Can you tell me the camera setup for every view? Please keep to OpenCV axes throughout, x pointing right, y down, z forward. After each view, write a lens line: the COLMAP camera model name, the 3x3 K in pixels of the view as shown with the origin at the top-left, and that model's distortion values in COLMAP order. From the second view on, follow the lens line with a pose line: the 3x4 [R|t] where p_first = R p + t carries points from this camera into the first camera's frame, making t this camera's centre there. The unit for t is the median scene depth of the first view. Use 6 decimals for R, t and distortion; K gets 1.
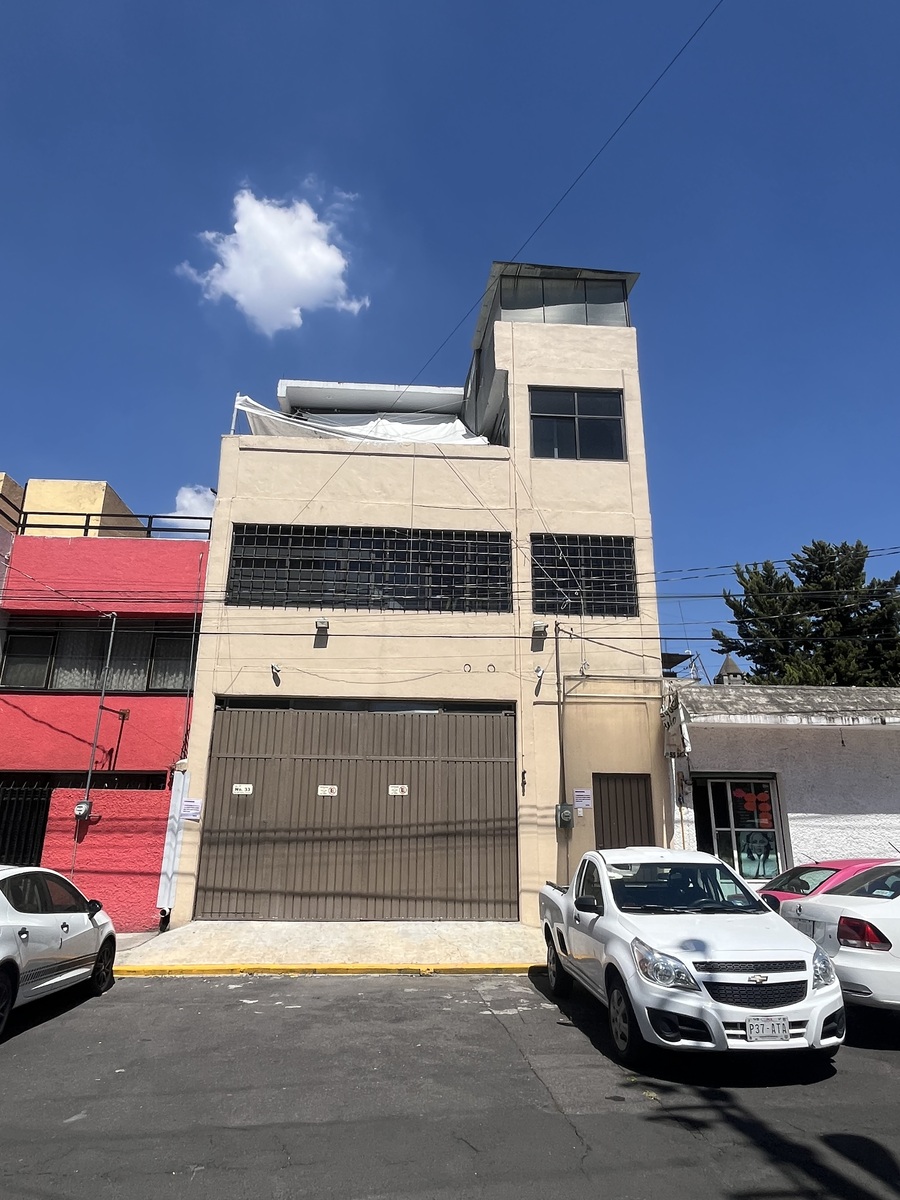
lens RADIAL K [[706.1, 0, 450.0], [0, 706.1, 600.0], [0, 0, 1]] dist [-0.001564, -0.000576]
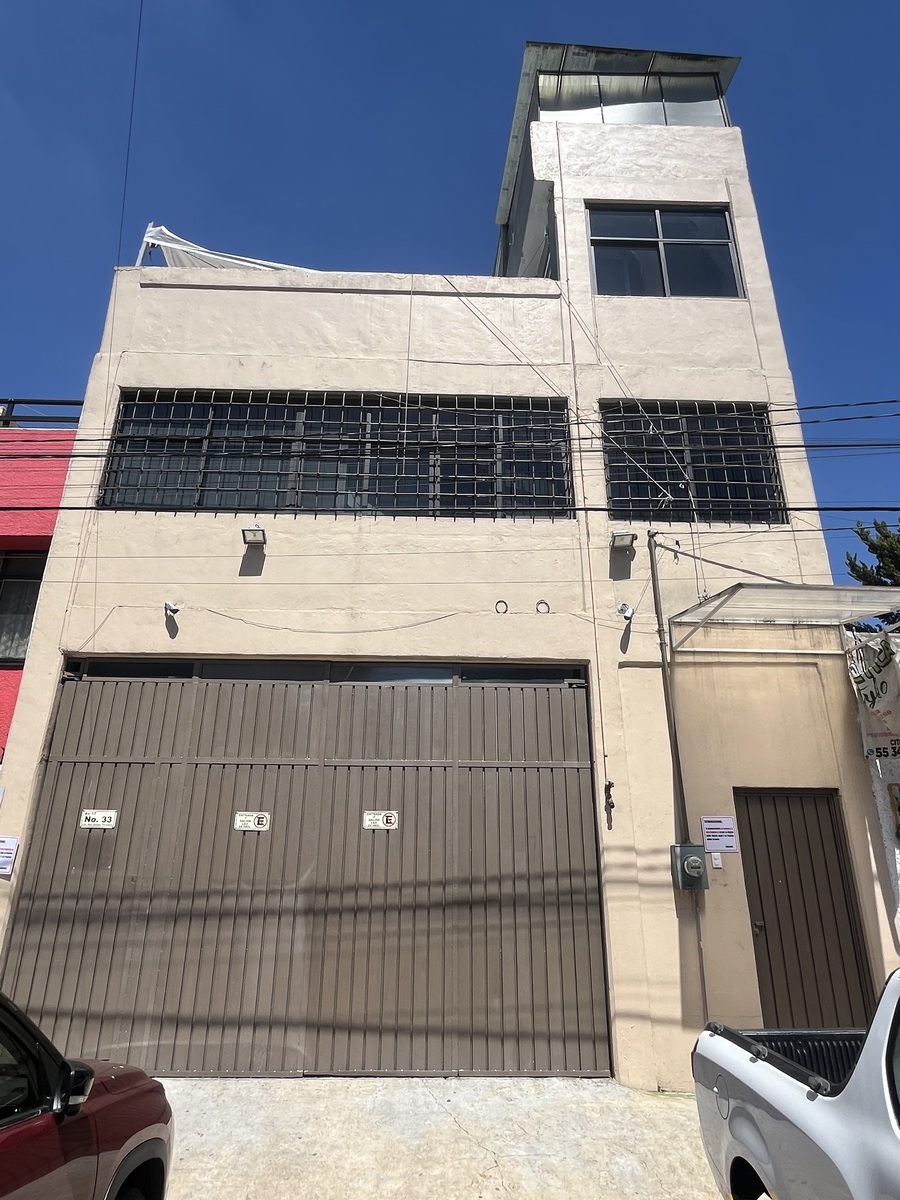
lens RADIAL K [[706.1, 0, 450.0], [0, 706.1, 600.0], [0, 0, 1]] dist [-0.001564, -0.000576]
pose [[0.999290, -0.015493, -0.034339, 0.002360], [0.012942, 0.997226, -0.073299, 0.136131], [0.035379, 0.072803, 0.996719, 0.430059]]
